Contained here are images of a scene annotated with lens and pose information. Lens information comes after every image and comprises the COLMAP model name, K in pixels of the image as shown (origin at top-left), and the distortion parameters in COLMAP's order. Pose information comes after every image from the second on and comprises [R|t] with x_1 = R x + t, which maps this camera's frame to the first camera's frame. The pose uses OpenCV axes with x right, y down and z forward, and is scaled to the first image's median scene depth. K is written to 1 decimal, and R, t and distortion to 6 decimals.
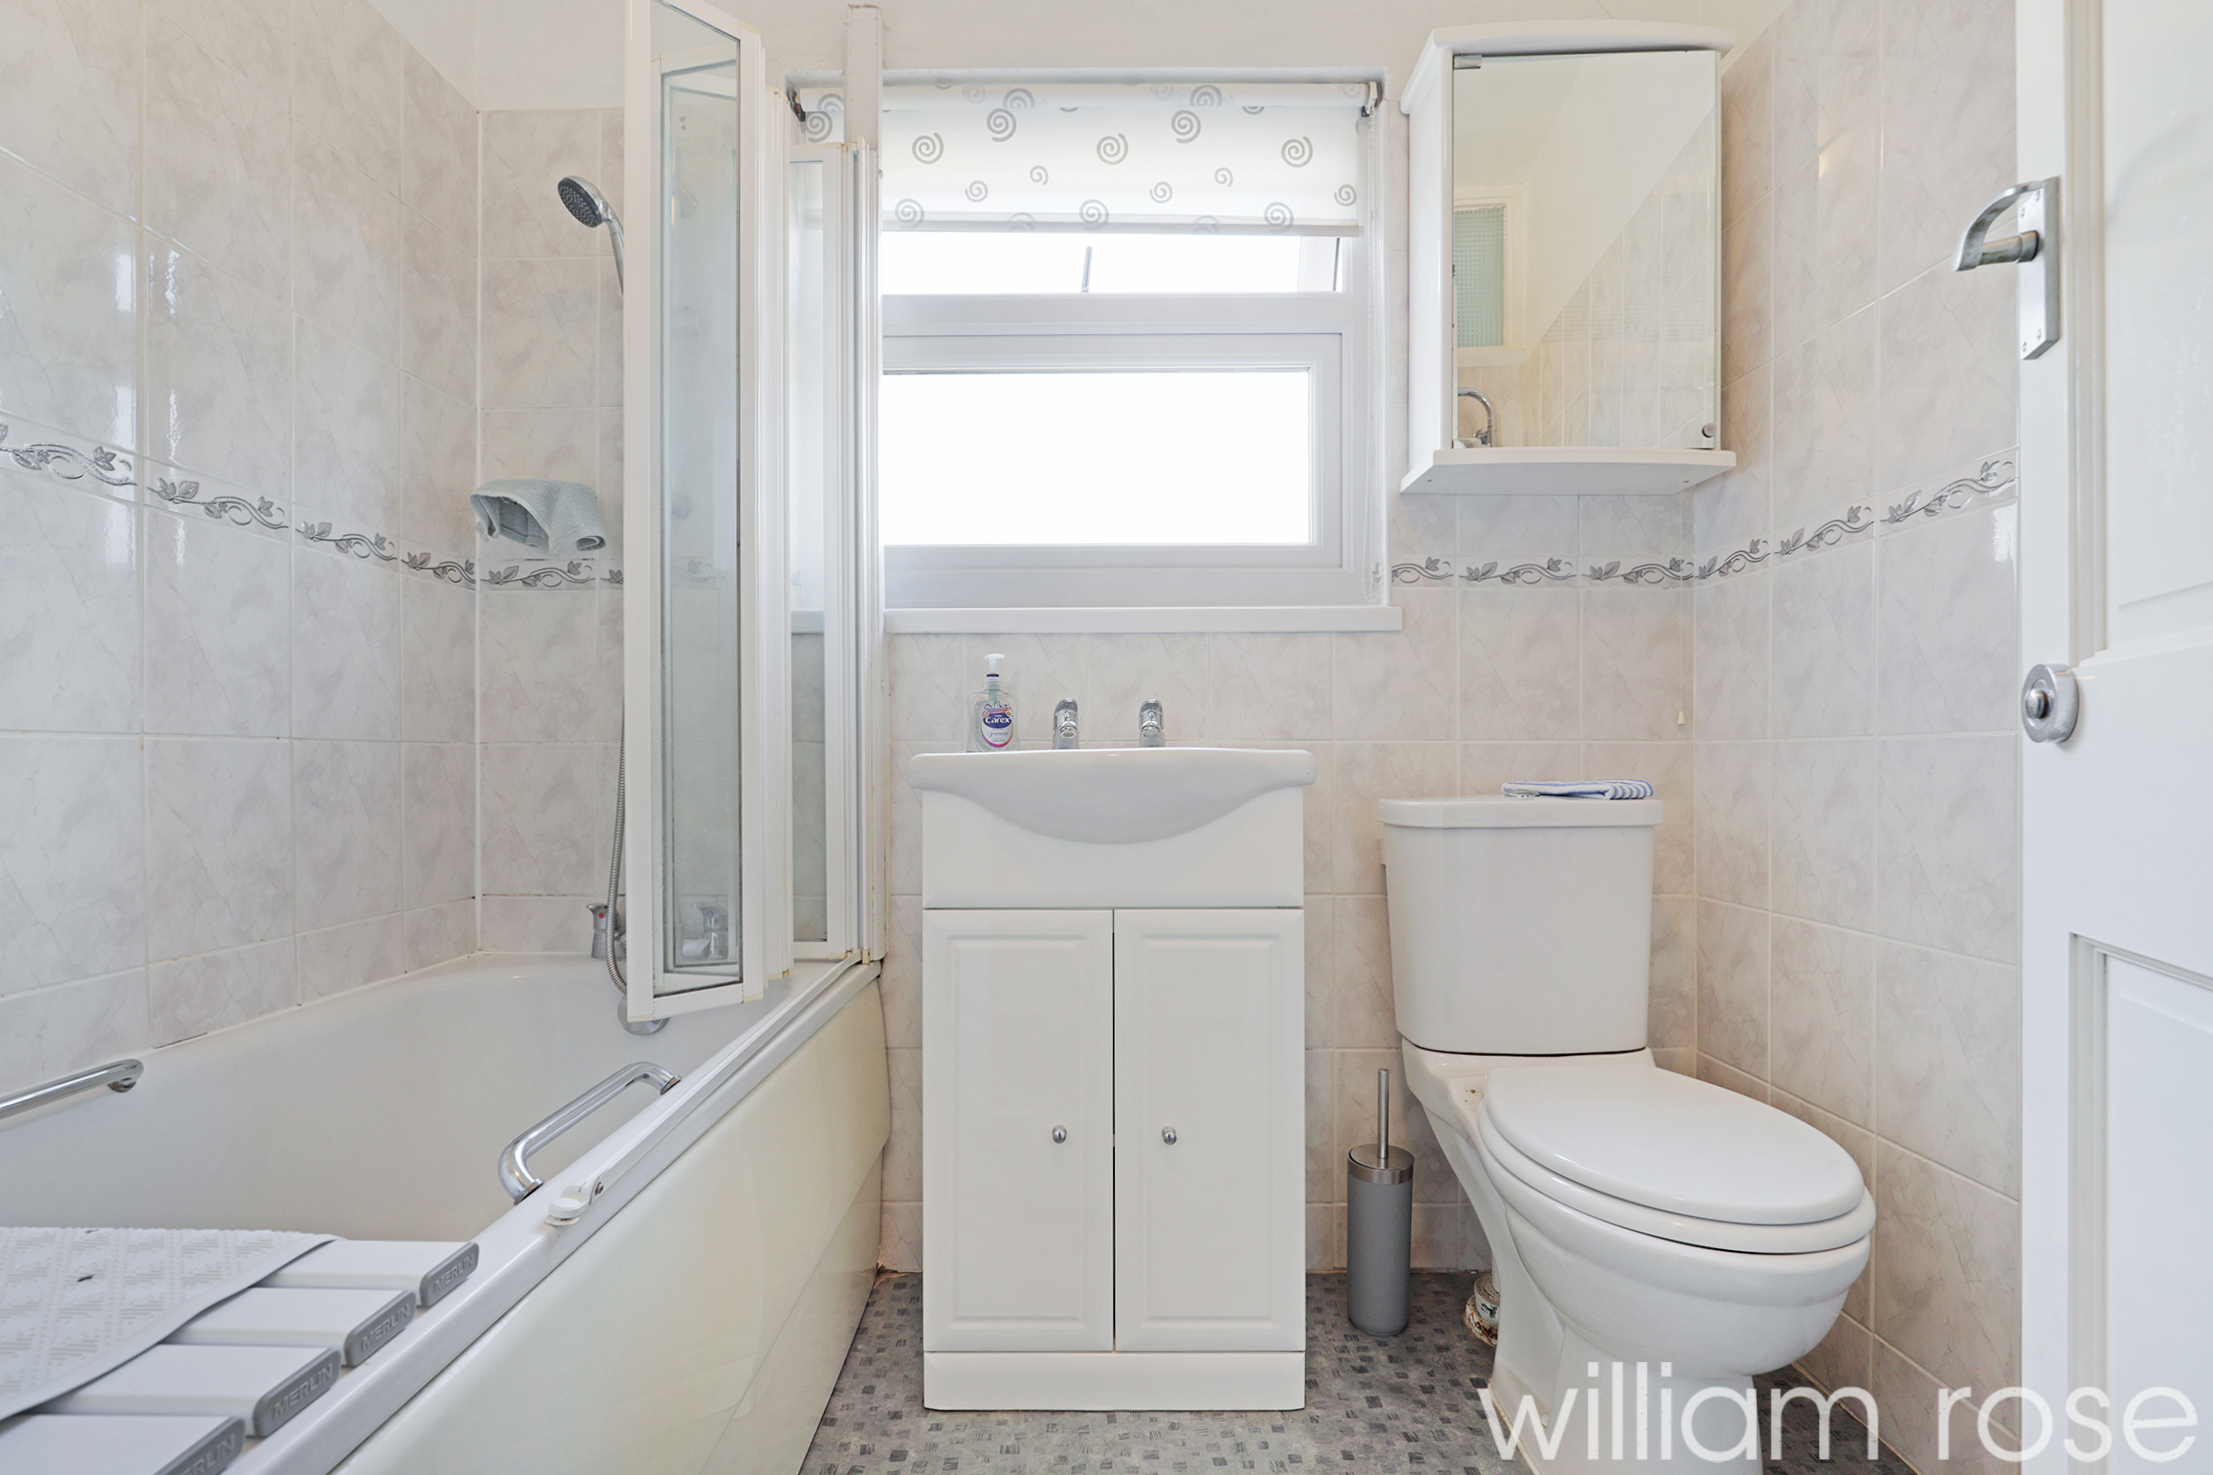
lens RADIAL K [[1035.0, 0, 1097.5], [0, 1035.0, 757.6], [0, 0, 1]] dist [-0.020772, 0.001002]
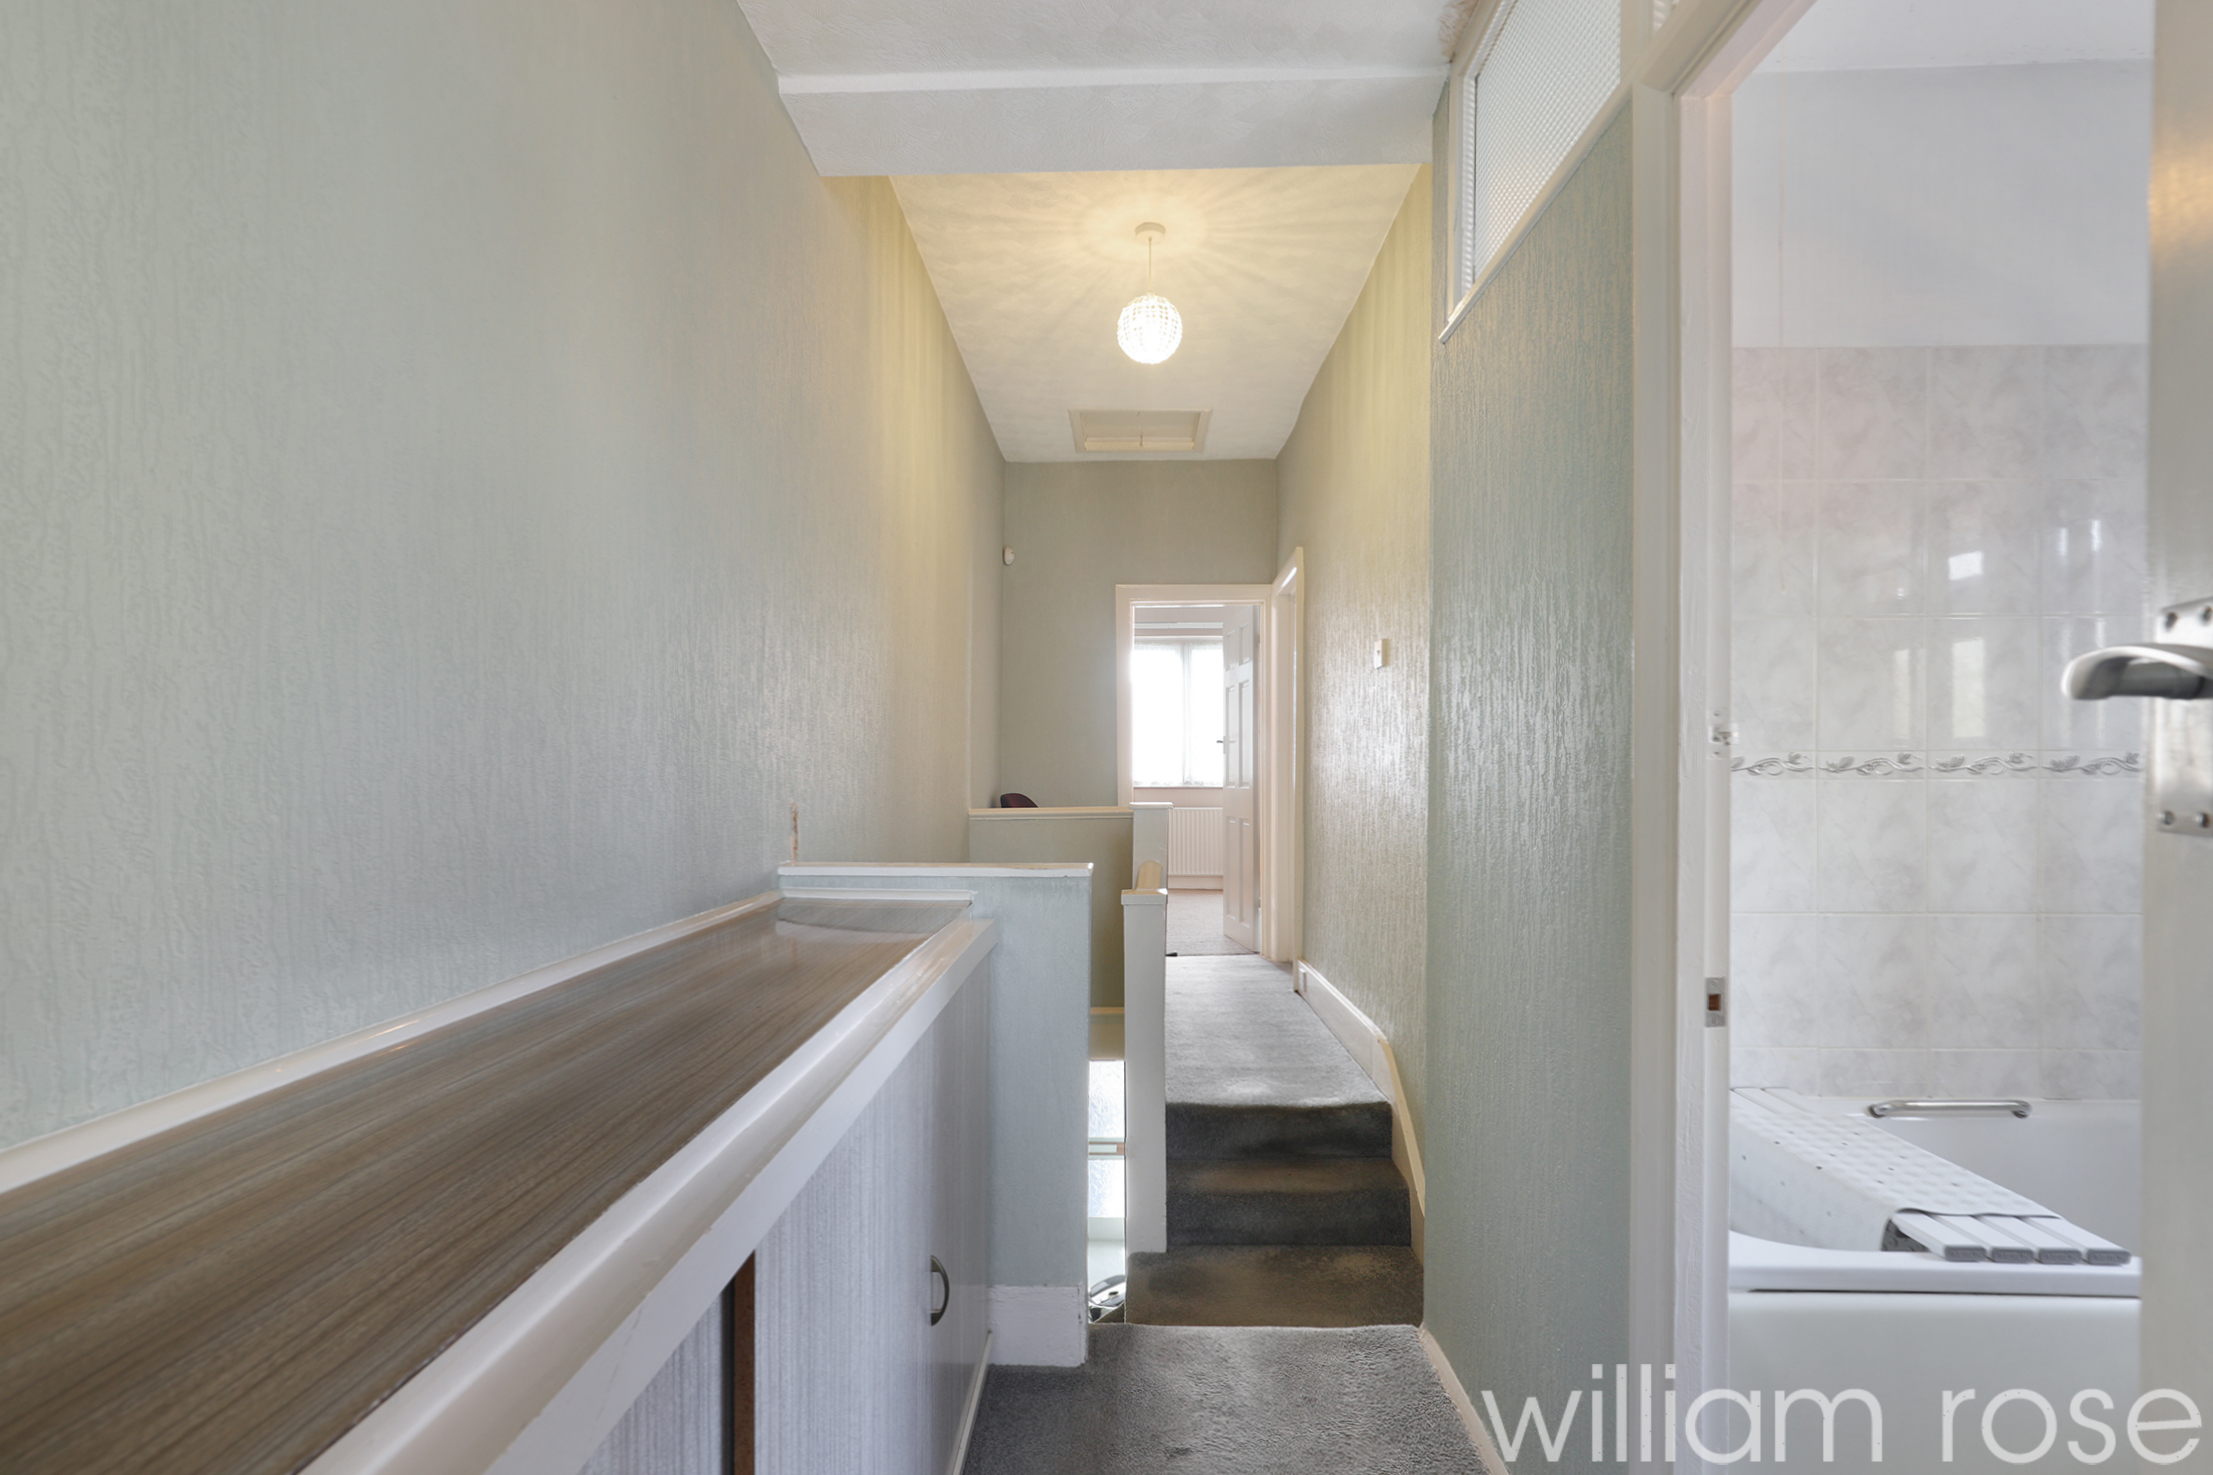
lens RADIAL K [[1035.0, 0, 1097.5], [0, 1035.0, 757.6], [0, 0, 1]] dist [-0.020772, 0.001002]
pose [[-0.011584, -0.003446, -0.999927, 1.461592], [-0.012482, 0.999917, -0.003301, -0.480106], [0.999855, 0.012443, -0.011626, -1.049512]]
